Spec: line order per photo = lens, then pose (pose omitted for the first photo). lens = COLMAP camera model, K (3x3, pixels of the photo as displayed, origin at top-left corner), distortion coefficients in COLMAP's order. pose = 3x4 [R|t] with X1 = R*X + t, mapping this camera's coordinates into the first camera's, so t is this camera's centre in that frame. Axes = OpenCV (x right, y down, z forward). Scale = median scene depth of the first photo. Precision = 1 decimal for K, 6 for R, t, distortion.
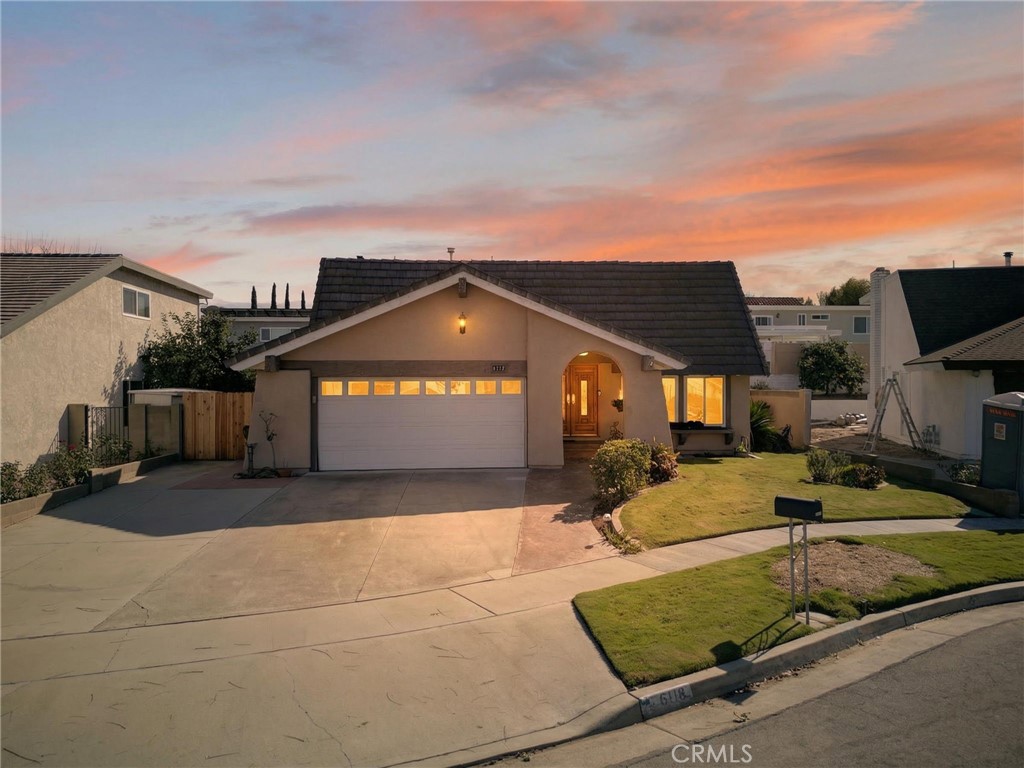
lens RADIAL K [[727.6, 0, 515.4], [0, 727.6, 387.7], [0, 0, 1]] dist [0.026678, 0.001429]
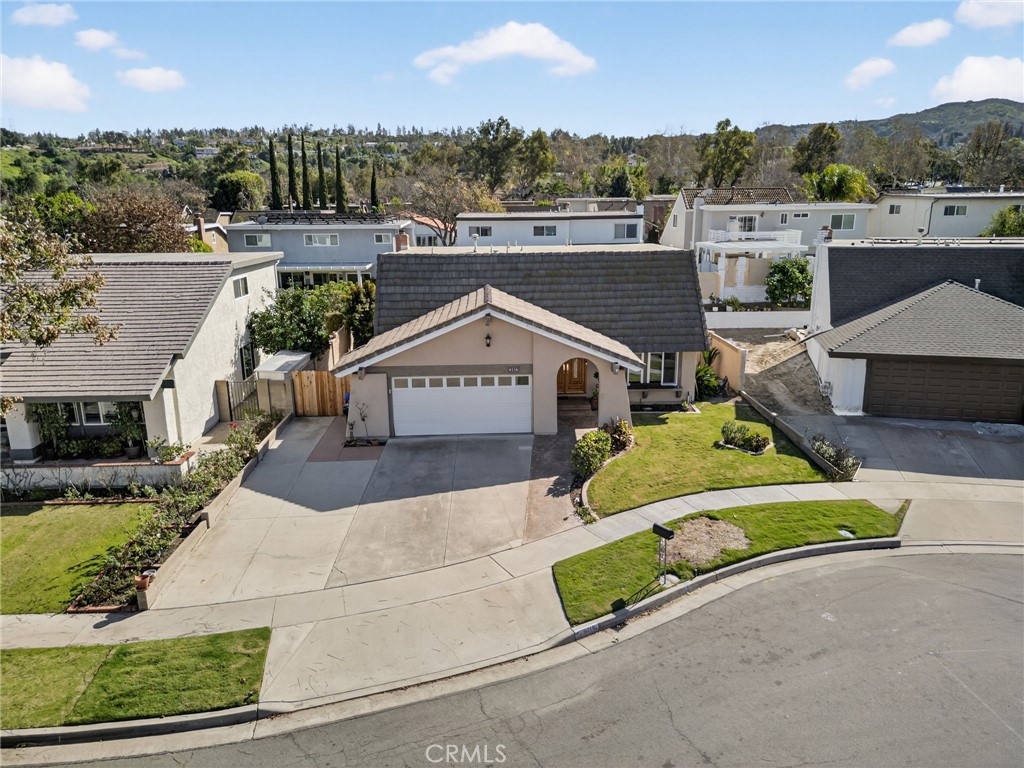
lens RADIAL K [[718.8, 0, 513.9], [0, 718.8, 377.5], [0, 0, 1]] dist [0.070721, -0.069154]
pose [[0.999776, -0.002918, -0.020972, 0.009216], [0.007760, 0.972042, 0.234677, -0.372998], [0.019701, -0.234787, 0.971847, -0.440810]]
